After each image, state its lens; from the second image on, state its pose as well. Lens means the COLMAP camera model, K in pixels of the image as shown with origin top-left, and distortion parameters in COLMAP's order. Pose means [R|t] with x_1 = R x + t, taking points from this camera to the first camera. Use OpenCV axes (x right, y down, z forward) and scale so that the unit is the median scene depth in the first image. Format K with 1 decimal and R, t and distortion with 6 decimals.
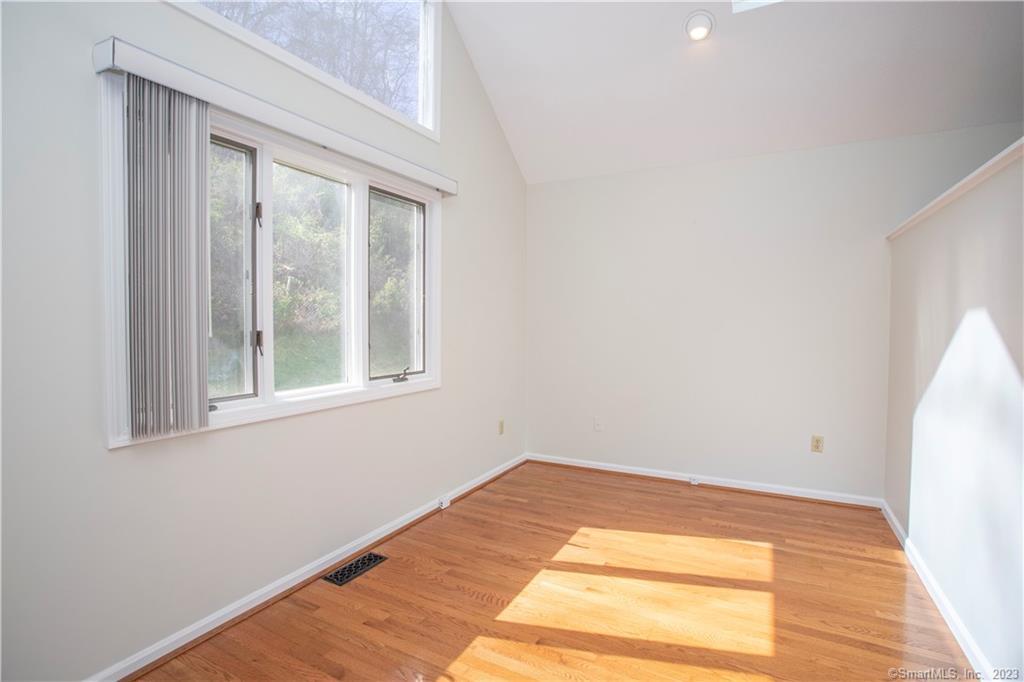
lens RADIAL K [[494.4, 0, 508.4], [0, 494.4, 339.3], [0, 0, 1]] dist [-0.086746, 0.046670]
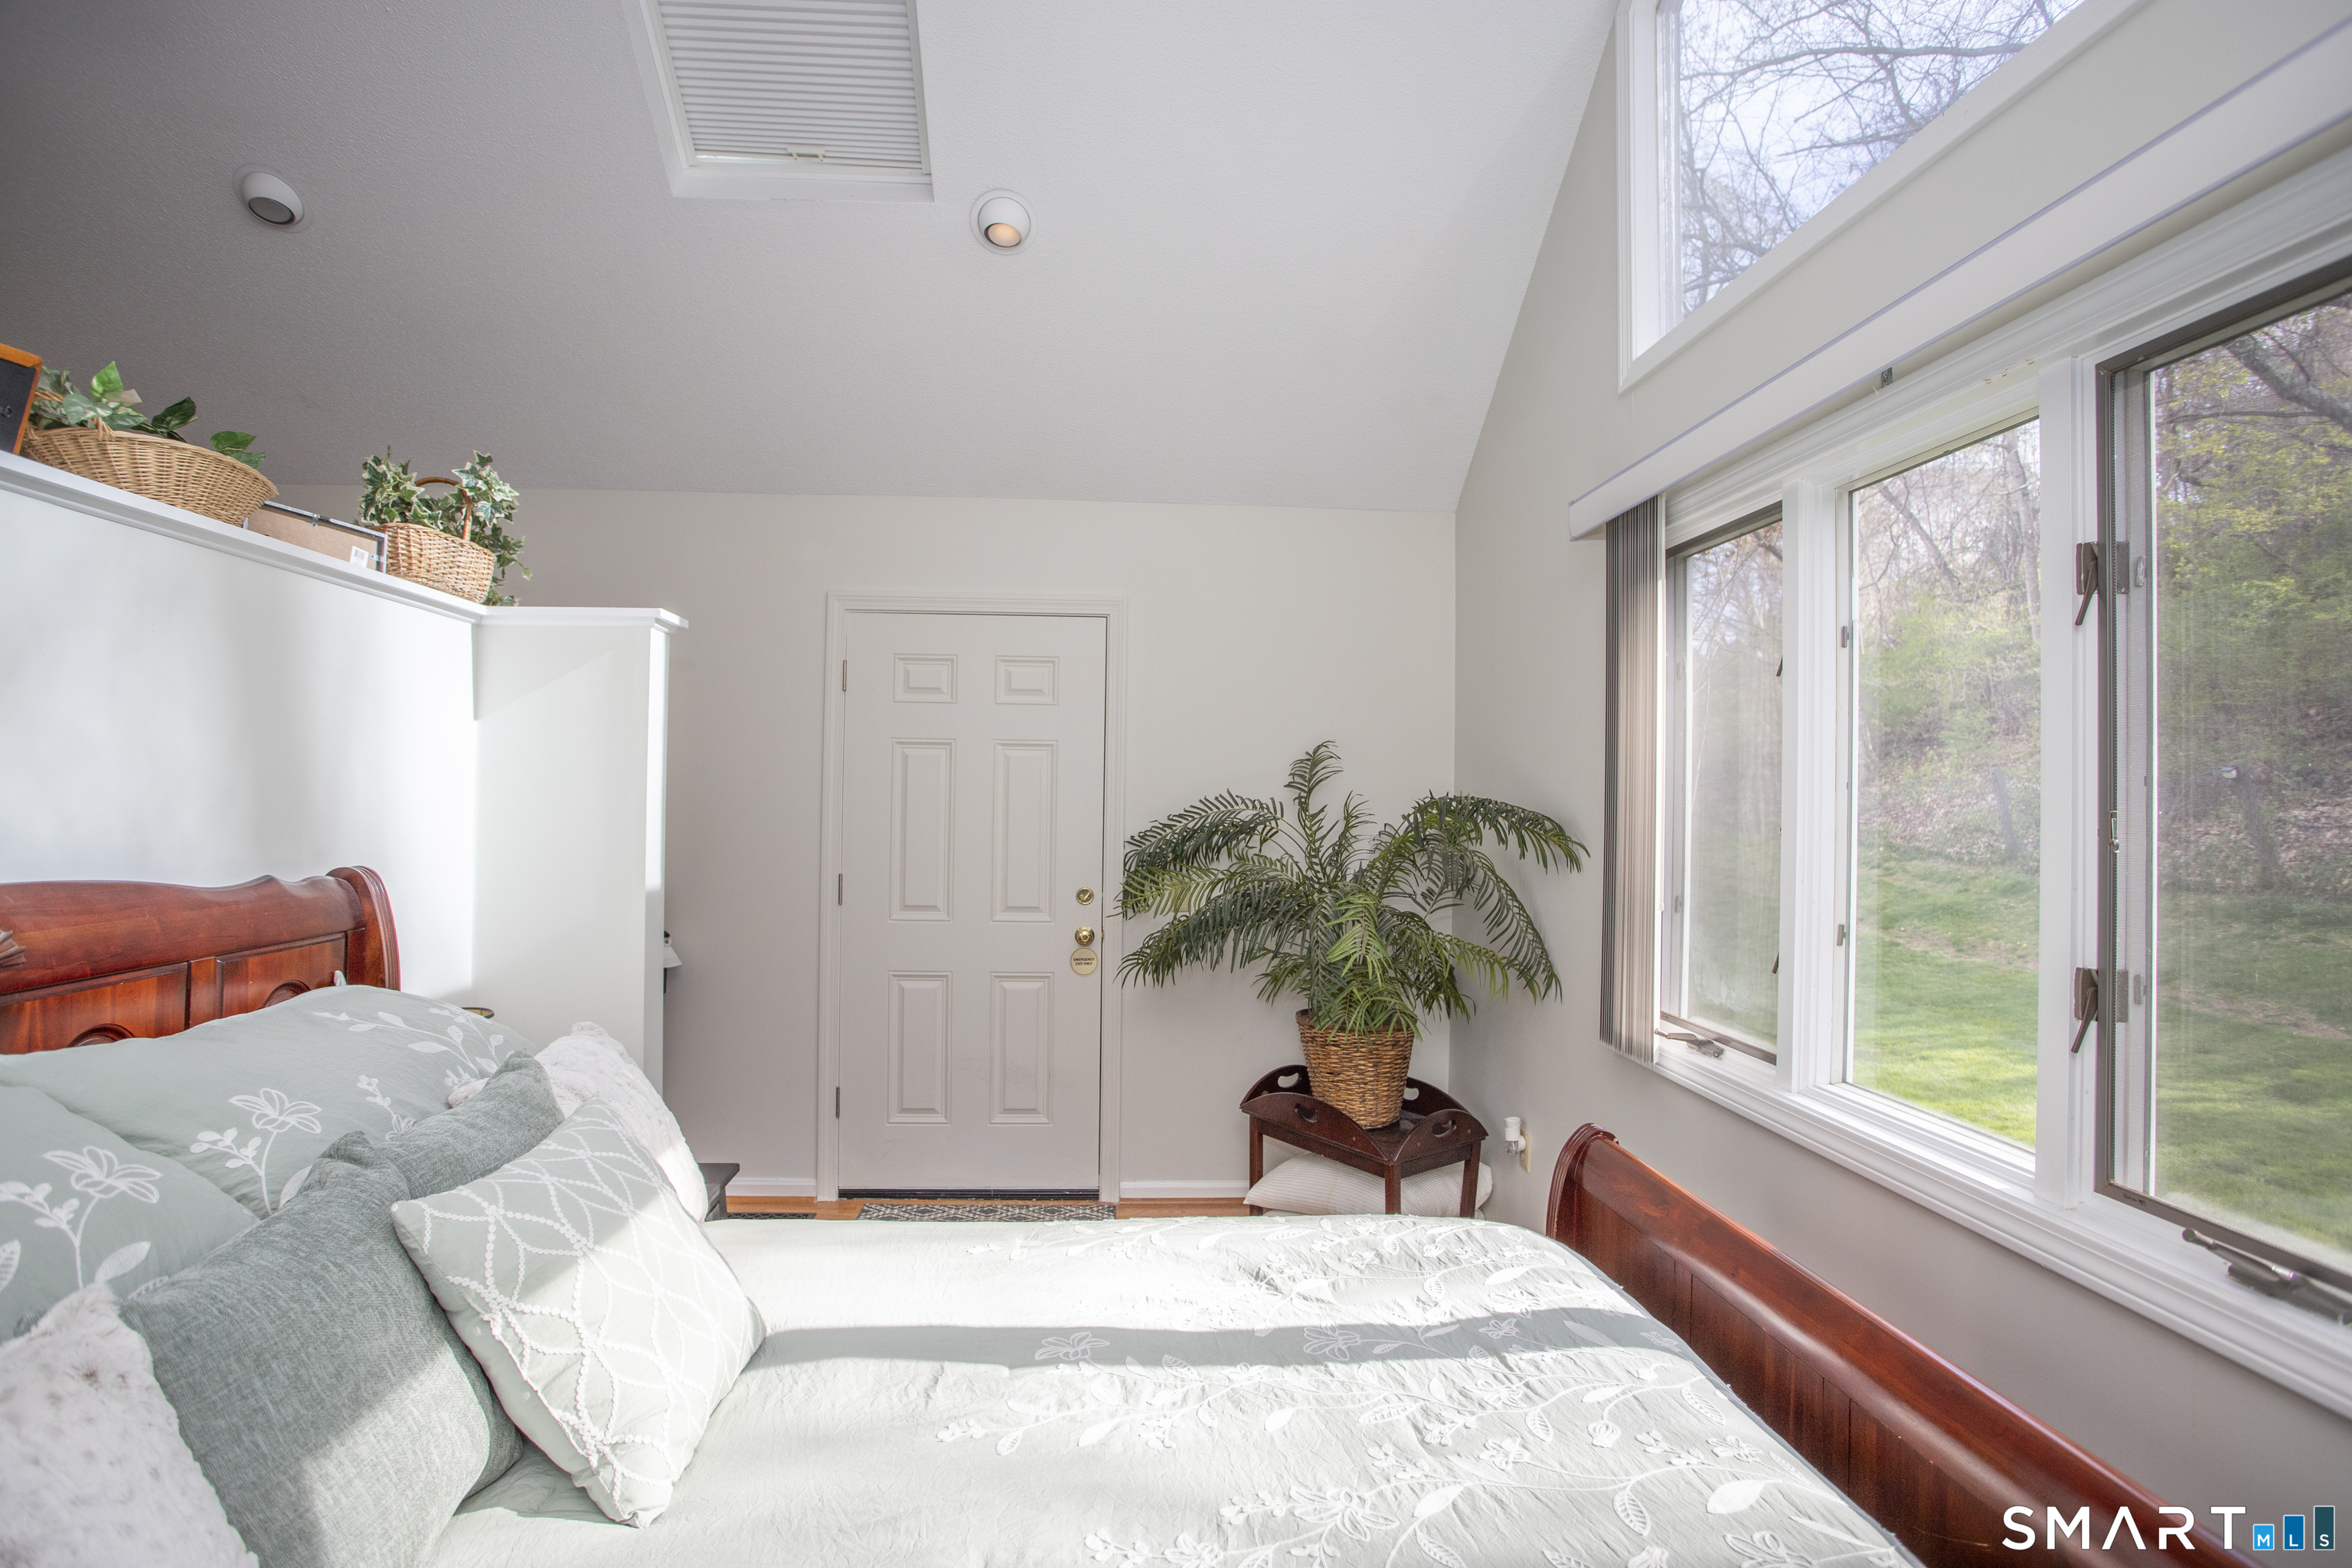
lens RADIAL K [[1135.5, 0, 1167.8], [0, 1135.5, 780.2], [0, 0, 1]] dist [-0.086746, 0.046670]
pose [[-0.847661, -0.027903, -0.529804, 0.408910], [-0.038173, 0.999235, 0.008449, -0.110732], [0.529163, 0.027386, -0.848078, 1.321849]]
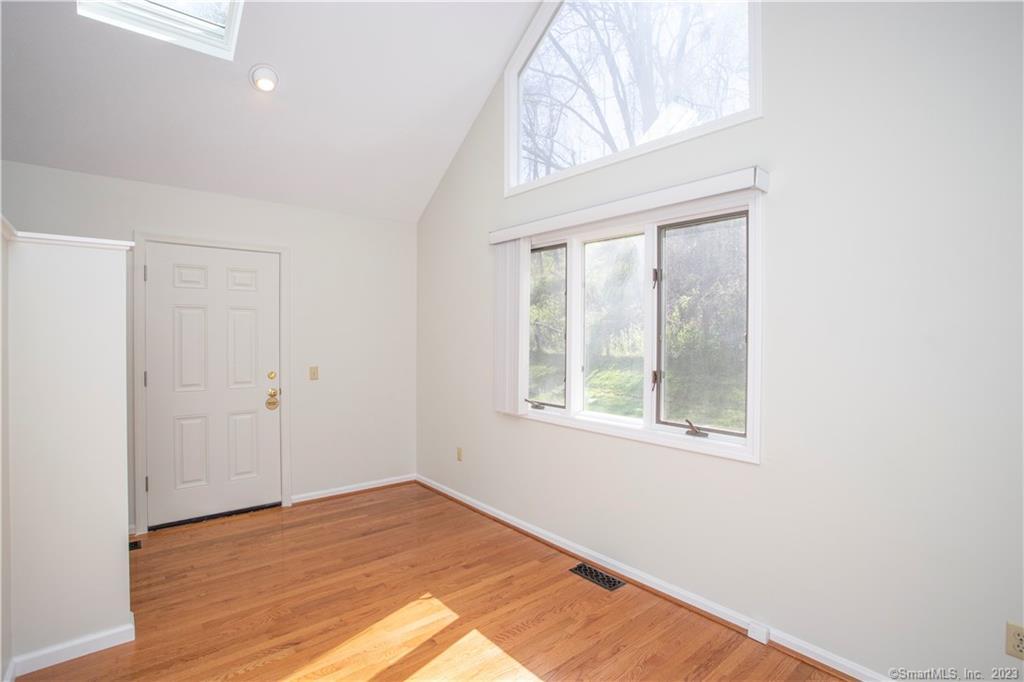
lens RADIAL K [[494.4, 0, 508.4], [0, 494.4, 339.3], [0, 0, 1]] dist [-0.086746, 0.046670]
pose [[-0.384152, 0.002635, -0.923266, 0.816497], [-0.036941, 0.999151, 0.018222, -0.102509], [0.922530, 0.041107, -0.383729, 1.206557]]
